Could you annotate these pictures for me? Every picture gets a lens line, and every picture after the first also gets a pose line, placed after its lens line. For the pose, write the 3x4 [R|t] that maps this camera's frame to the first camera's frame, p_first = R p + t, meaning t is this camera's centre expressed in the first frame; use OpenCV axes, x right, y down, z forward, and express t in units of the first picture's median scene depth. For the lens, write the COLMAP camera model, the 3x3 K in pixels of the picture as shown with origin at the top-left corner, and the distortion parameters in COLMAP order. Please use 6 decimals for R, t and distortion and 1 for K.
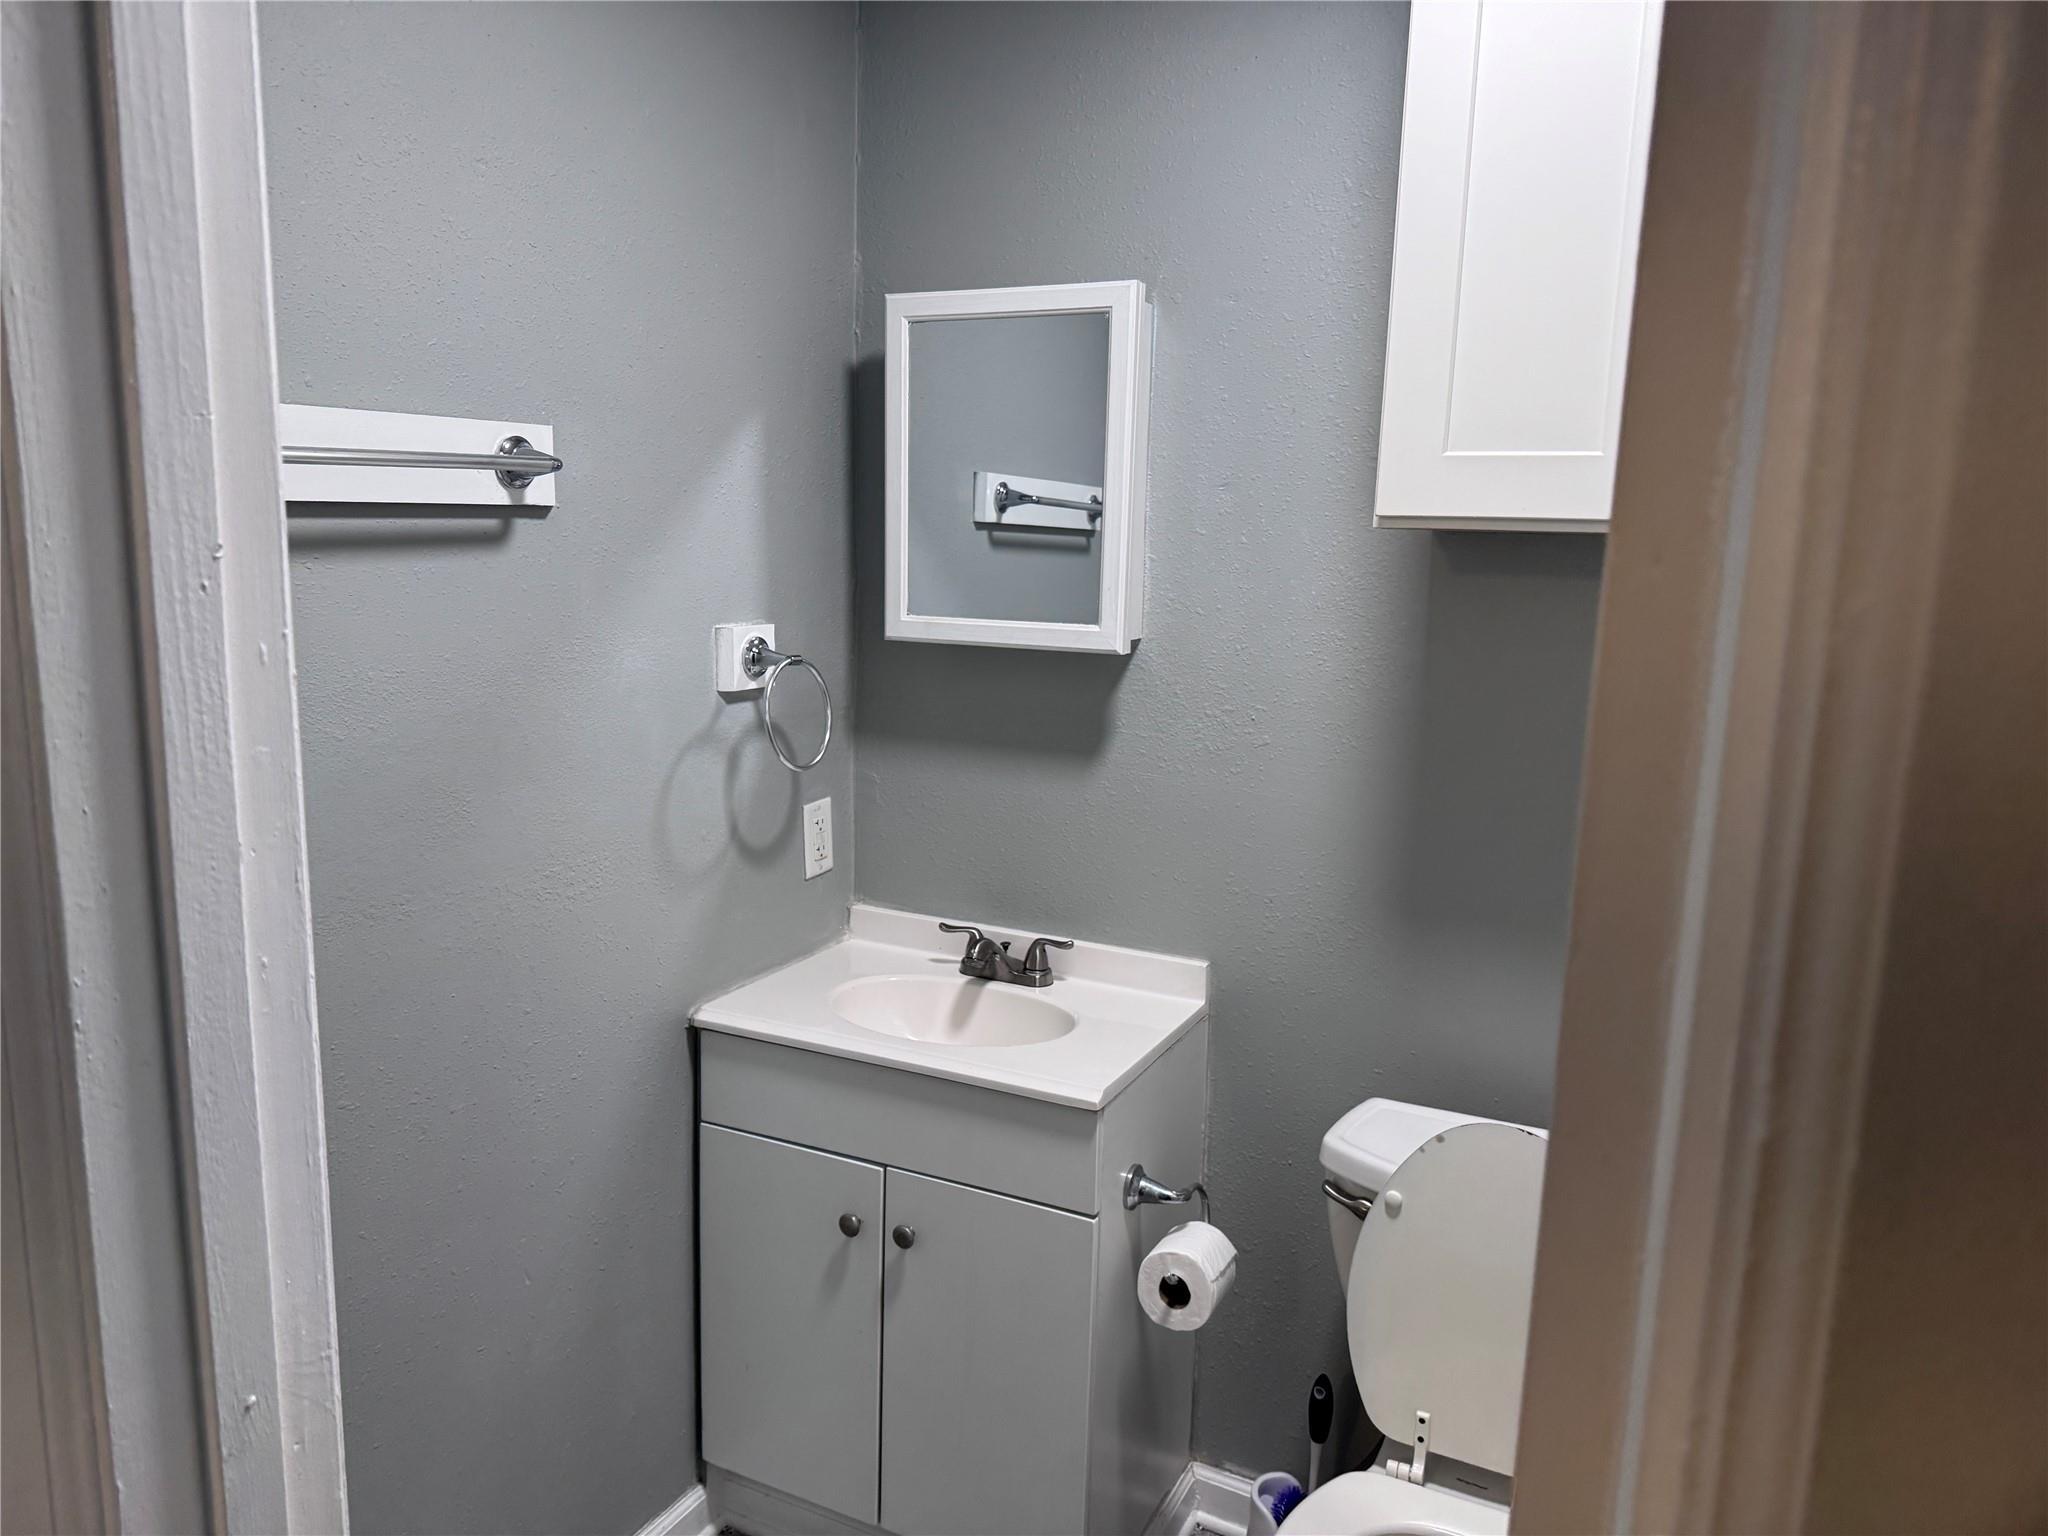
lens RADIAL K [[1443.0, 0, 1023.3], [0, 1443.0, 767.8], [0, 0, 1]] dist [-0.011179, -0.005187]
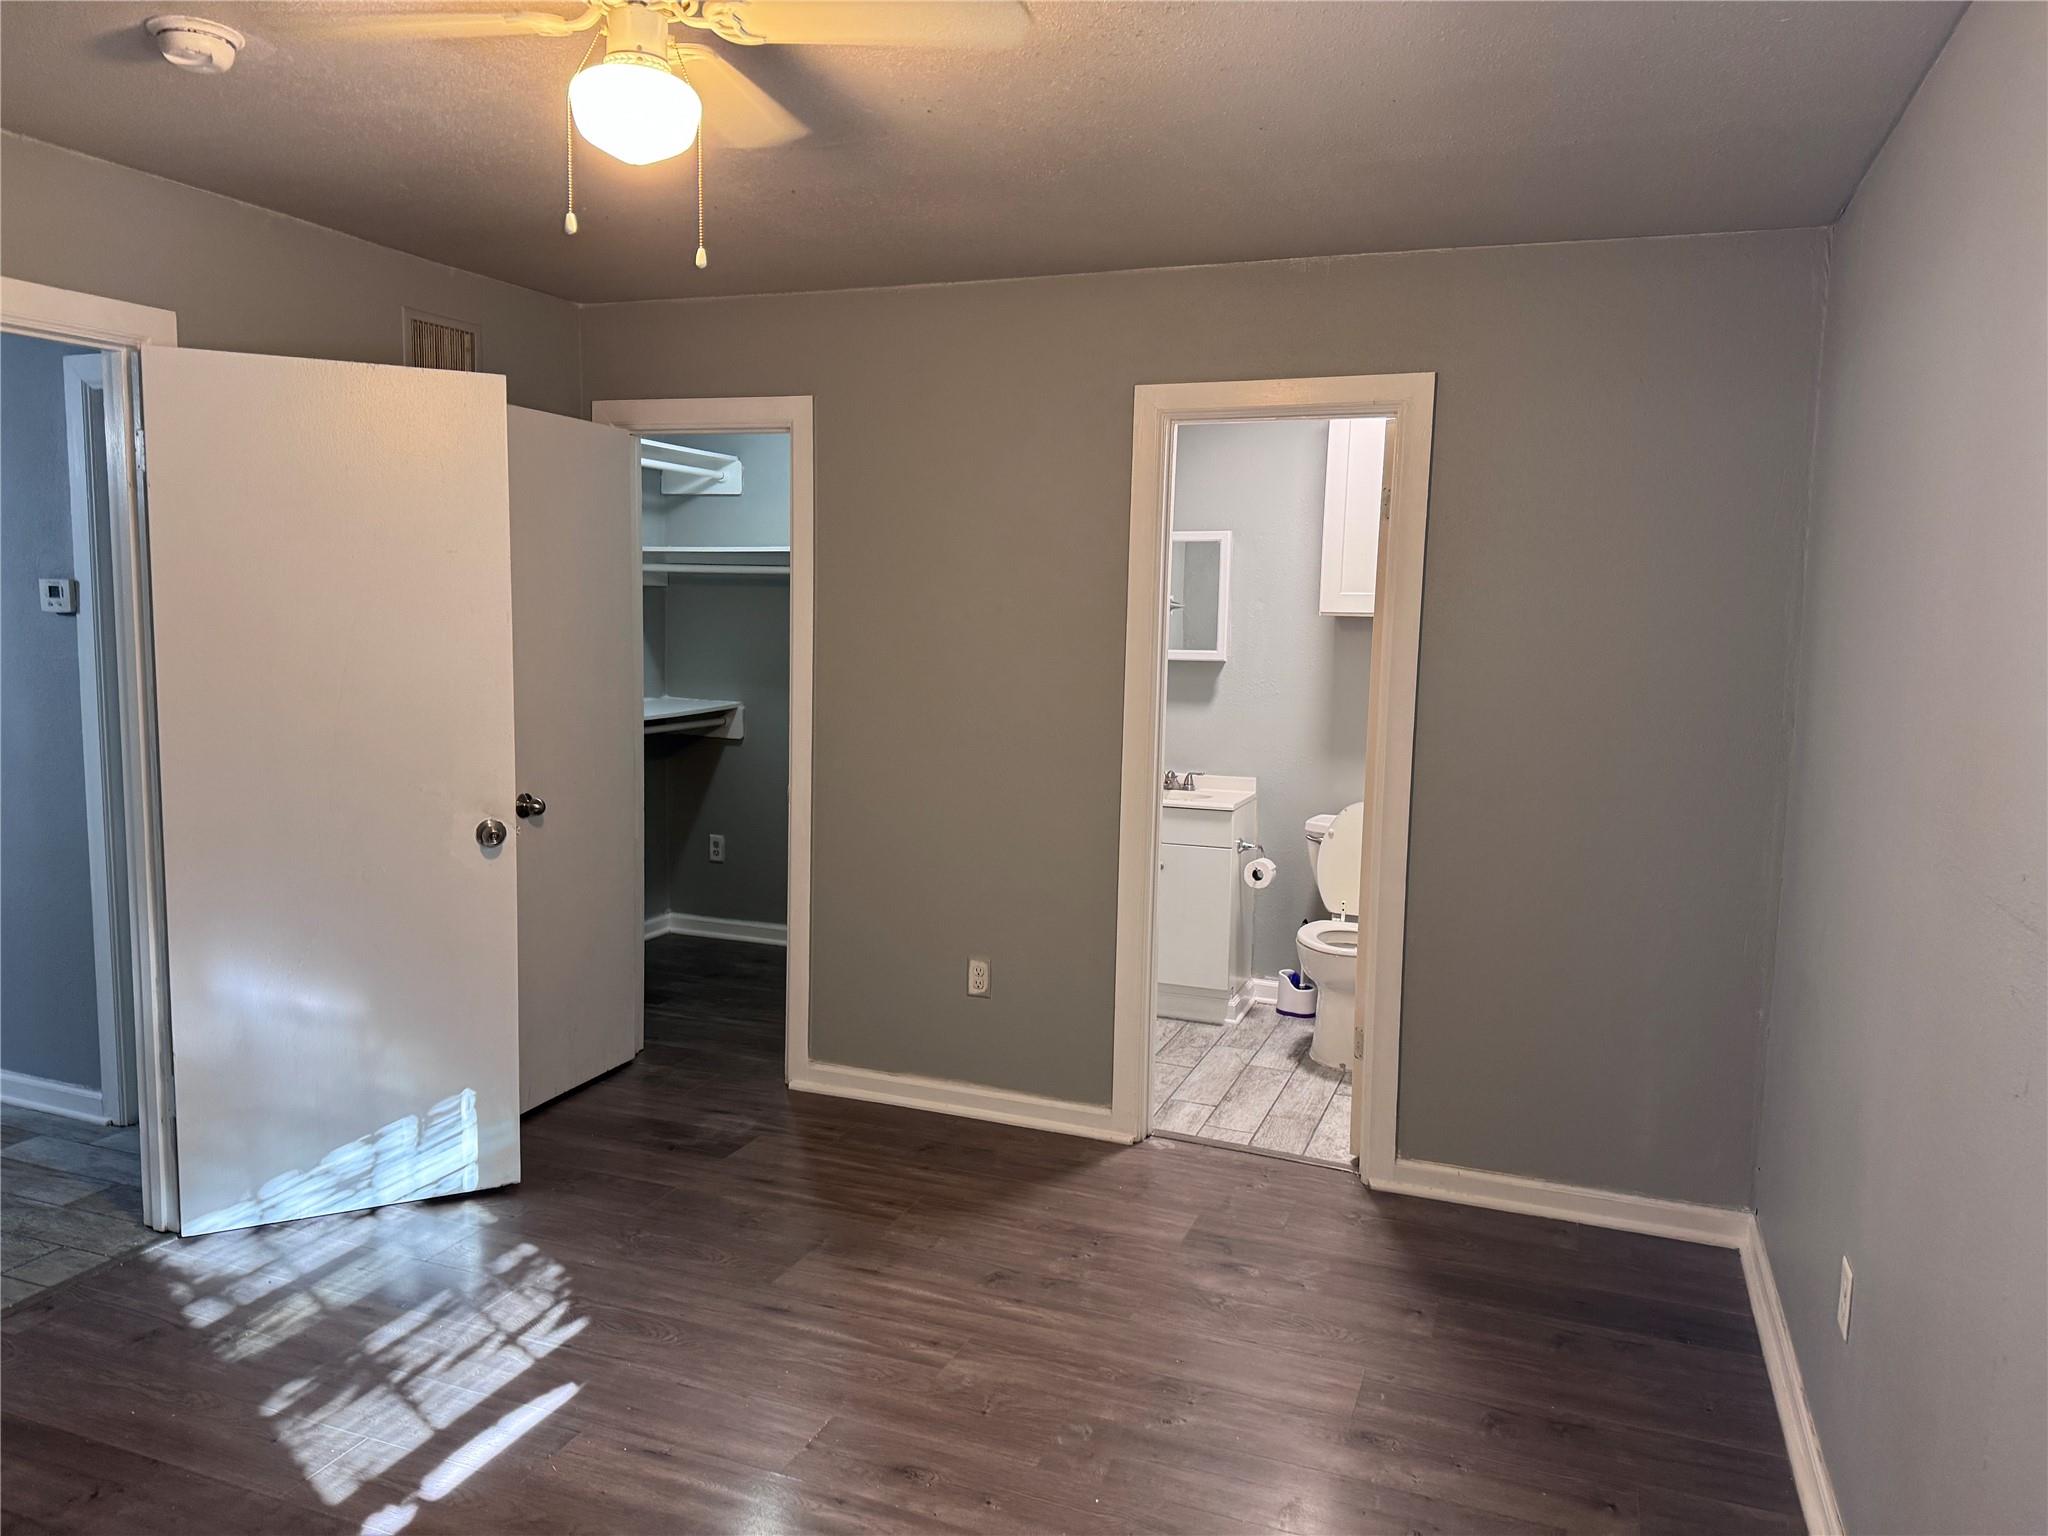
lens RADIAL K [[1443.0, 0, 1022.8], [0, 1443.0, 767.7], [0, 0, 1]] dist [-0.011179, -0.005187]
pose [[0.995253, -0.021639, 0.094888, -0.633785], [0.027017, 0.998079, -0.055761, 0.292900], [-0.093499, 0.058060, 0.993925, -1.852722]]
